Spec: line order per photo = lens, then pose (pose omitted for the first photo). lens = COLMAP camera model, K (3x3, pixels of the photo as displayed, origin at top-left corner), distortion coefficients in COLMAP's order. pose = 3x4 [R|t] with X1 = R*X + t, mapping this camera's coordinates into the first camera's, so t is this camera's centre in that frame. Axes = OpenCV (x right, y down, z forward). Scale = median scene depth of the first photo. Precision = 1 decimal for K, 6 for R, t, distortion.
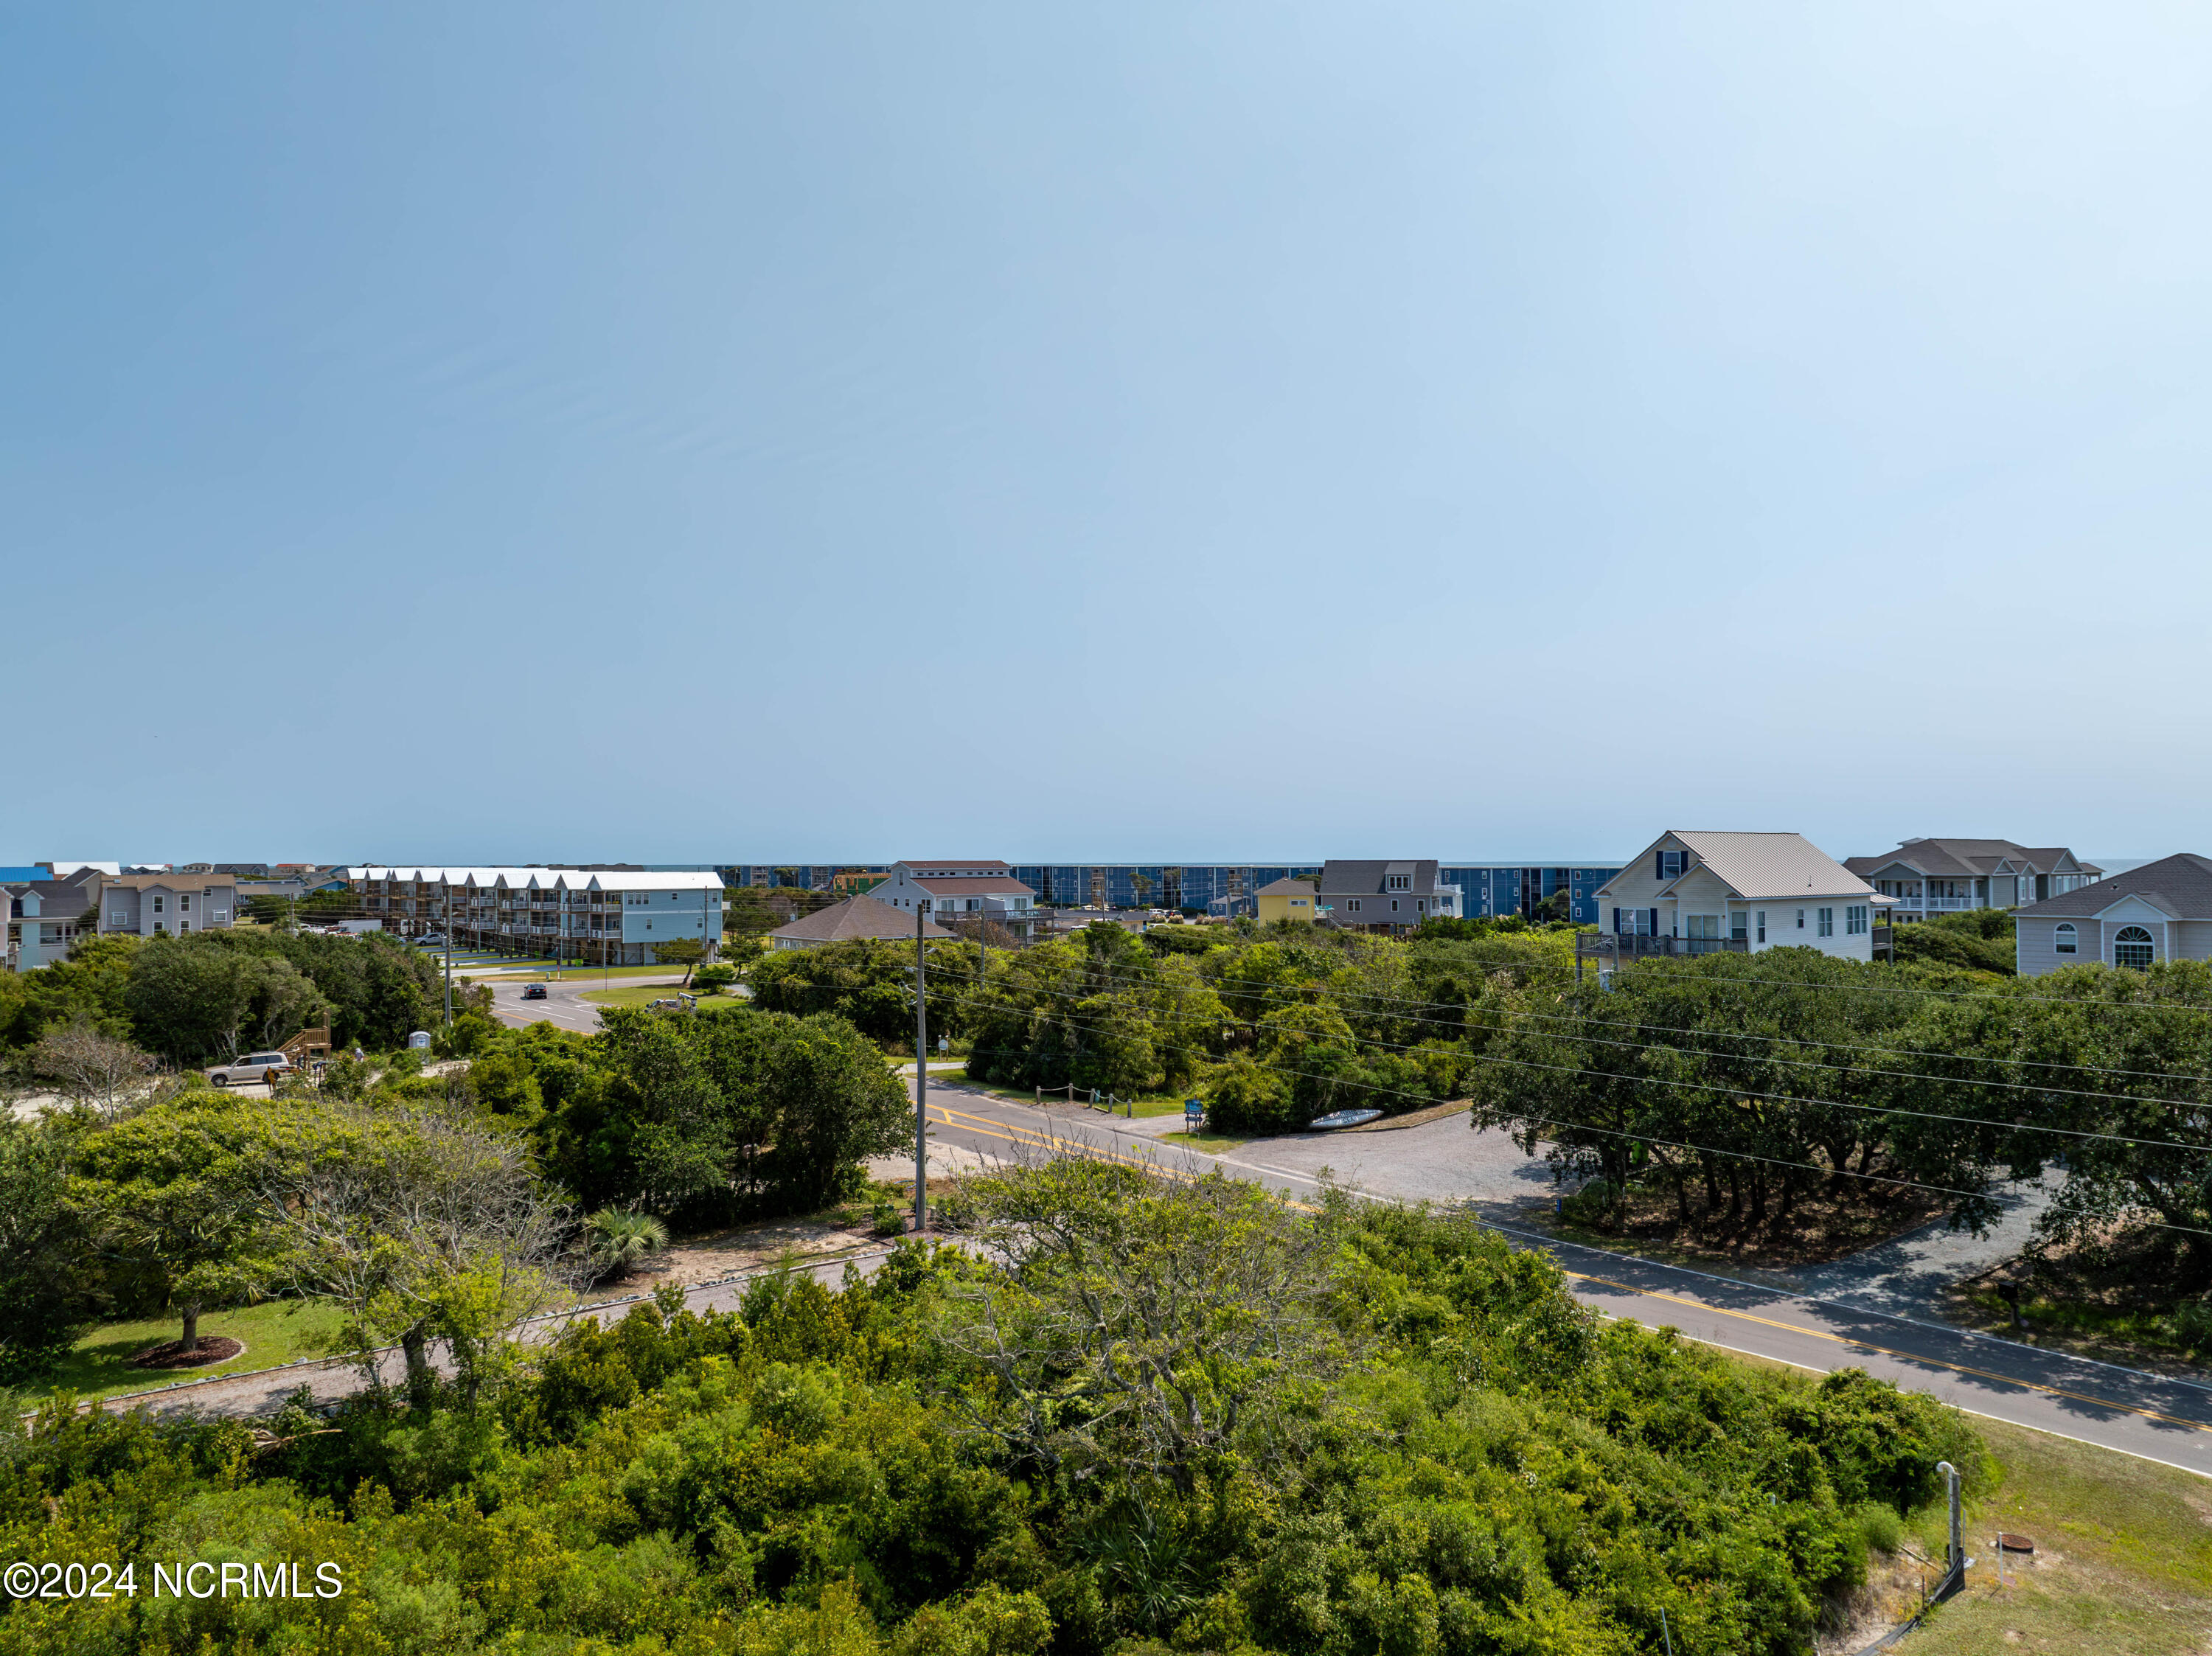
lens RADIAL K [[1576.3, 0, 1119.1], [0, 1576.3, 811.0], [0, 0, 1]] dist [-0.076086, 0.053671]
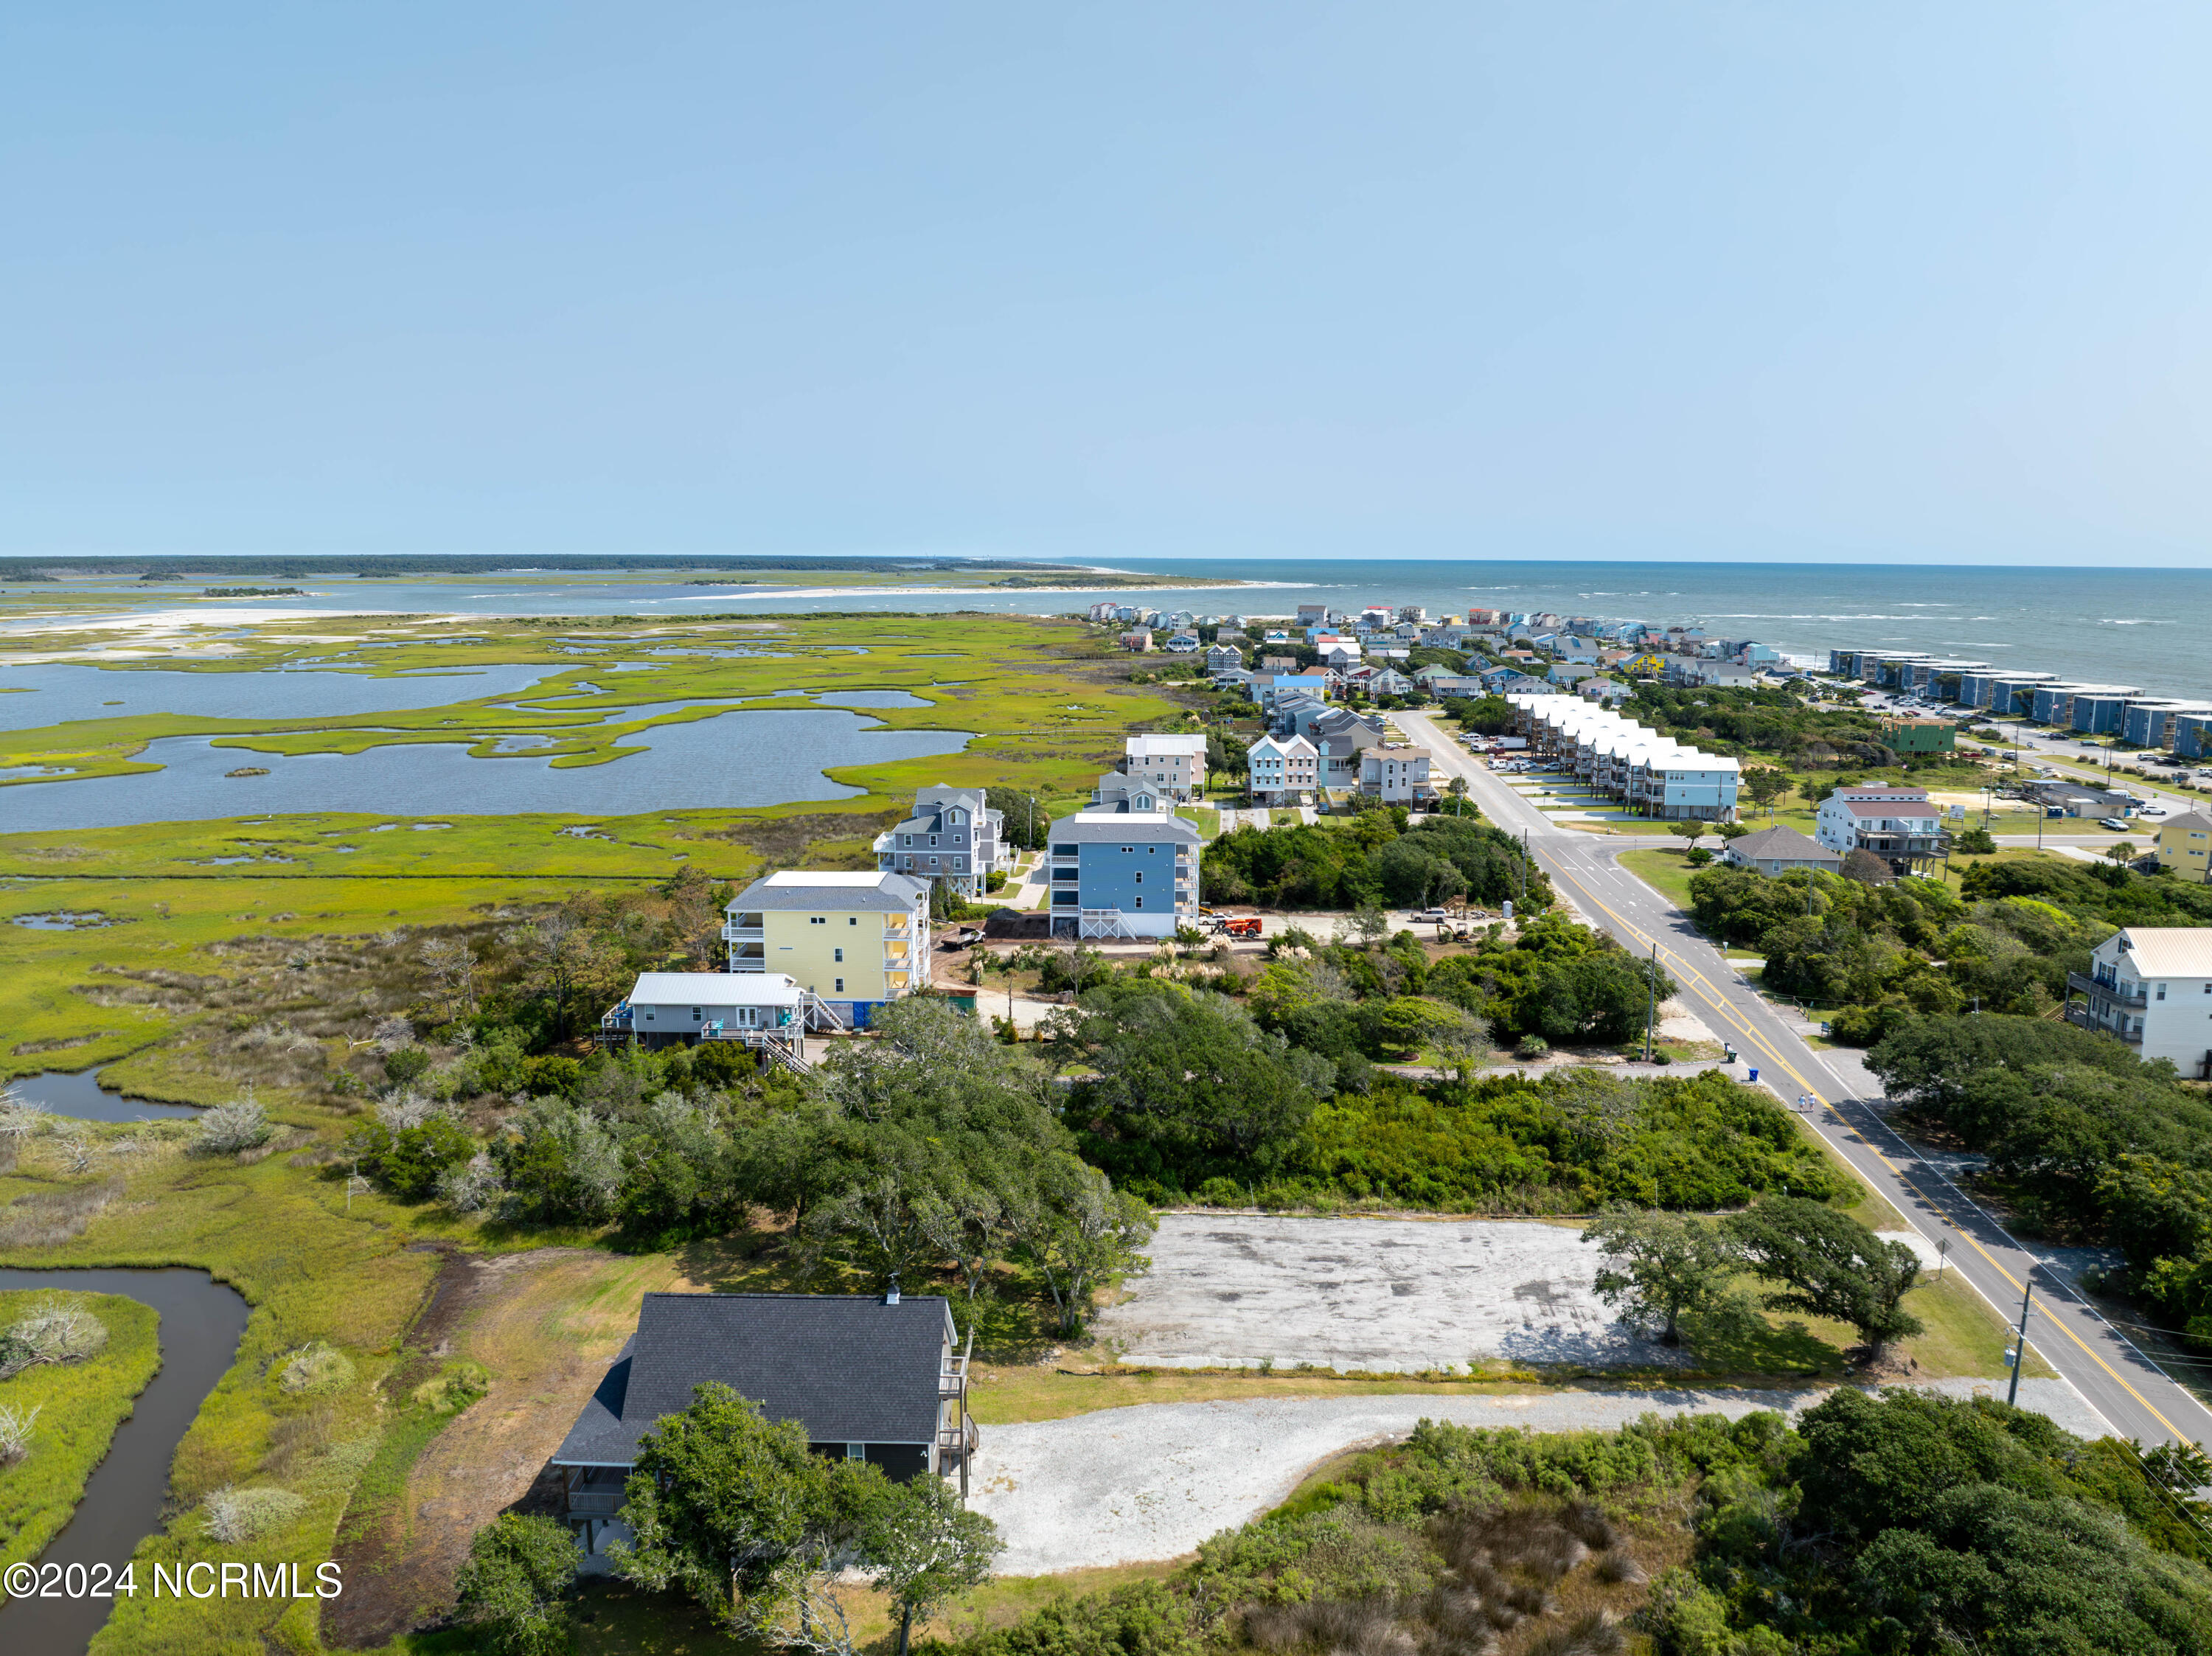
lens RADIAL K [[1560.0, 0, 1109.5], [0, 1560.0, 823.3], [0, 0, 1]] dist [-0.034194, -0.001402]
pose [[0.747775, 0.120060, -0.653007, 1.212046], [0.013587, 0.980542, 0.195838, -0.923230], [0.663813, -0.155315, 0.731594, -2.078444]]
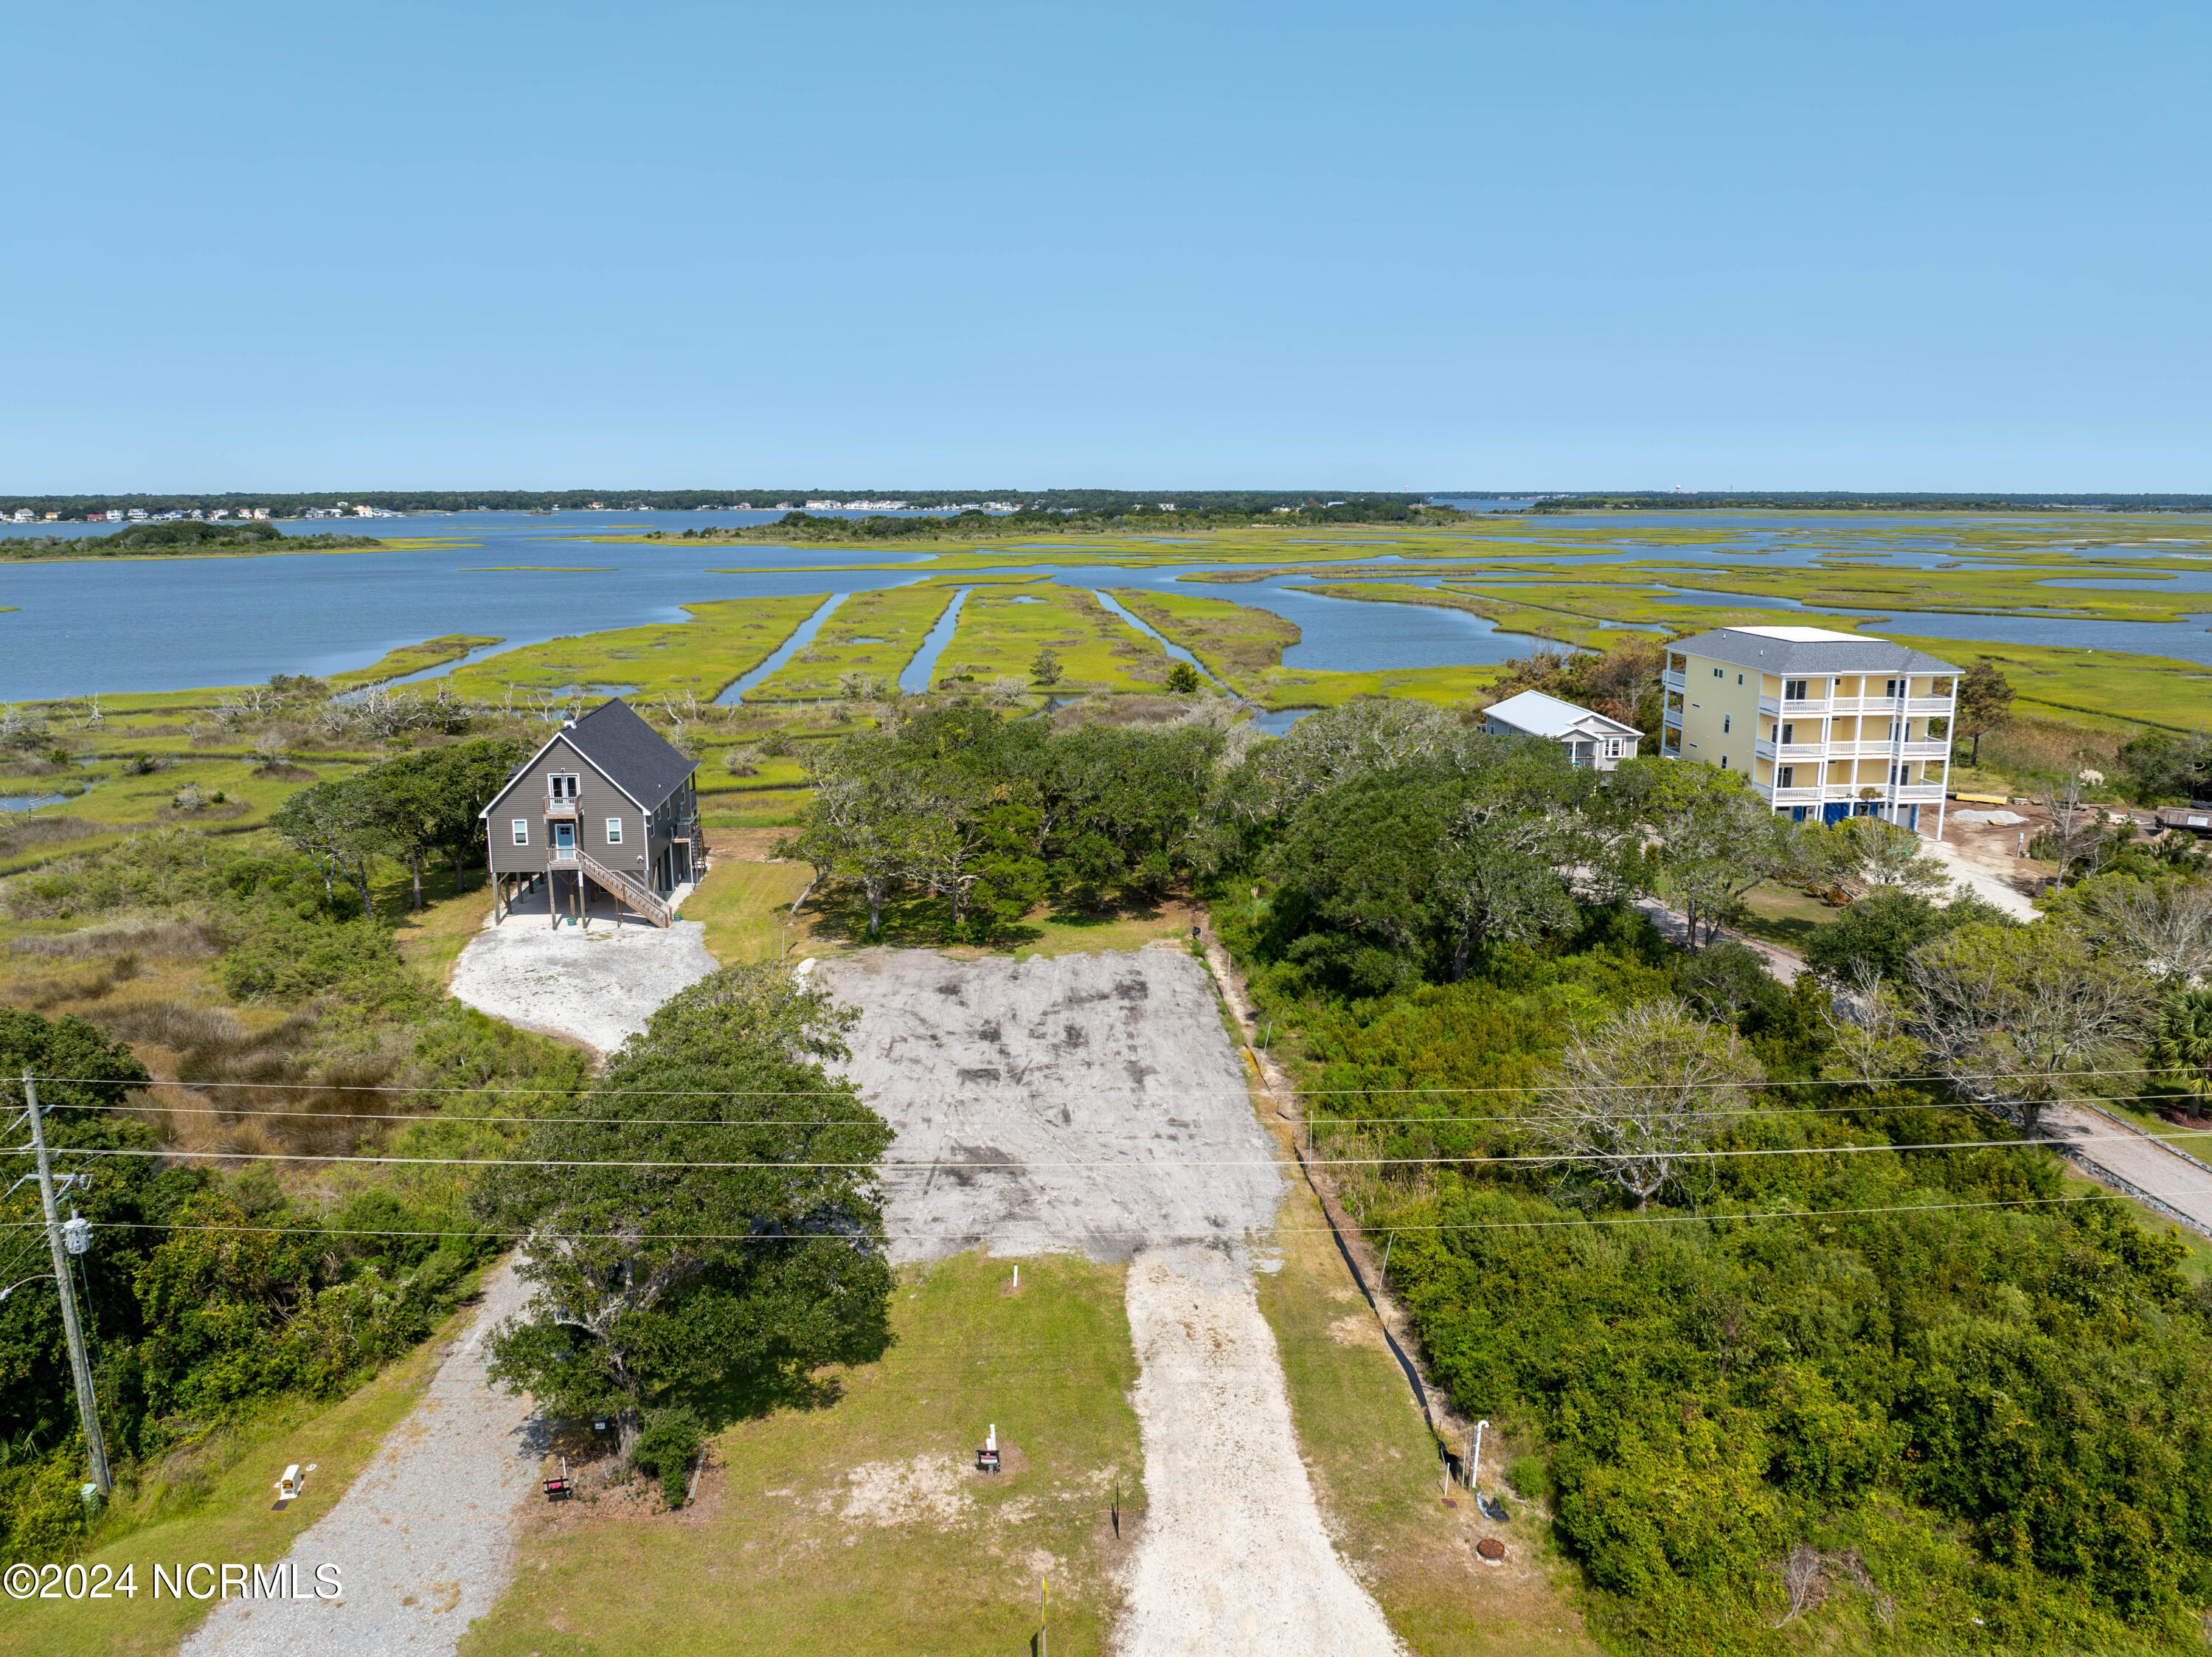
lens RADIAL K [[1565.2, 0, 1111.5], [0, 1565.2, 830.0], [0, 0, 1]] dist [-0.038420, 0.004543]
pose [[-0.587328, 0.175429, -0.790108, 1.199935], [0.028384, 0.980091, 0.196512, -0.256814], [0.808851, 0.092990, -0.580614, 1.032344]]
